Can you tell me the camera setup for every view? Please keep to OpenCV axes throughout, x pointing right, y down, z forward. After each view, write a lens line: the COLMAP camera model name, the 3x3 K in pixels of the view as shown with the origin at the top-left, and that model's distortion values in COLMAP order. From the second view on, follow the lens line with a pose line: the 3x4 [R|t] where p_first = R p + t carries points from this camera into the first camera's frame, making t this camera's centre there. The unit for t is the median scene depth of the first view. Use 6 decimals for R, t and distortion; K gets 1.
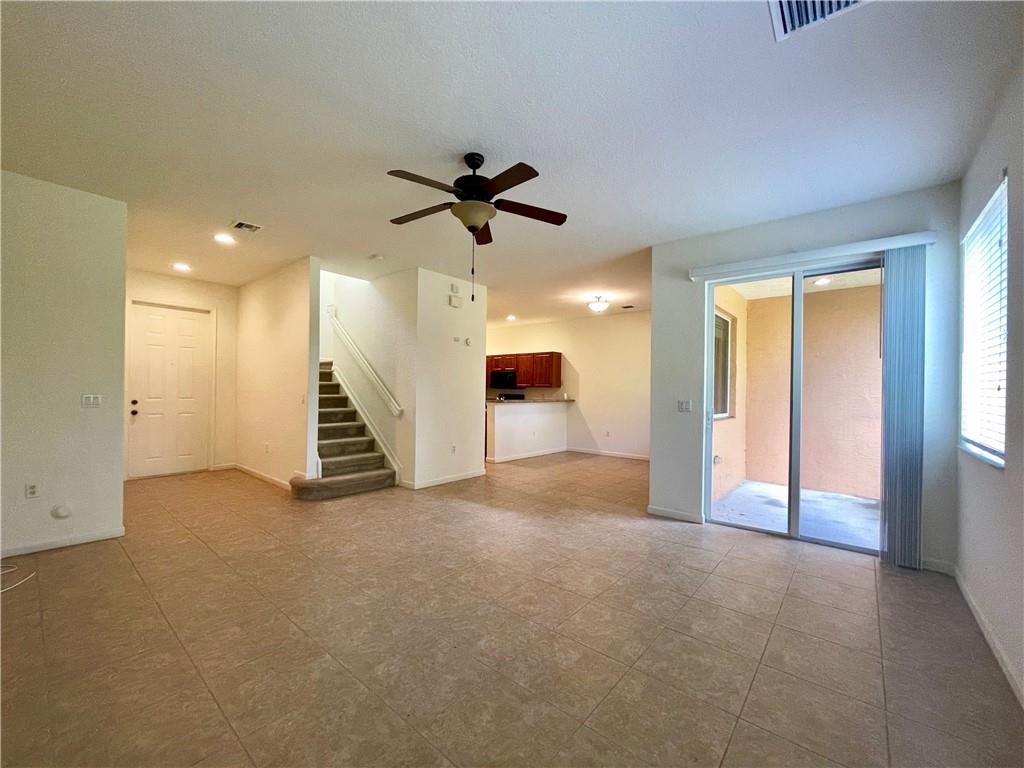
lens RADIAL K [[416.2, 0, 502.6], [0, 416.2, 385.2], [0, 0, 1]] dist [-0.001691, -0.000672]
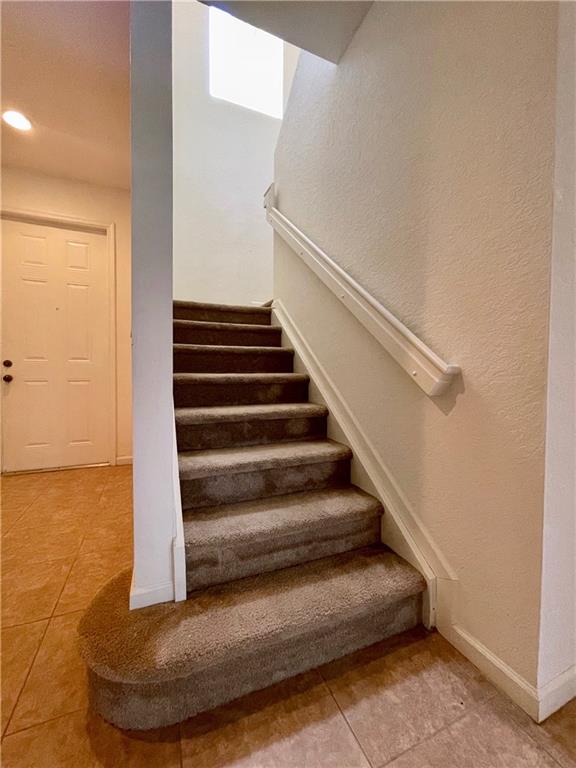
lens RADIAL K [[312.1, 0, 285.9], [0, 312.1, 381.6], [0, 0, 1]] dist [-0.001691, -0.000672]
pose [[0.897466, 0.008319, -0.441005, -0.244879], [0.010987, 0.999090, 0.041204, 0.054973], [0.440947, -0.041825, 0.896558, 0.746564]]
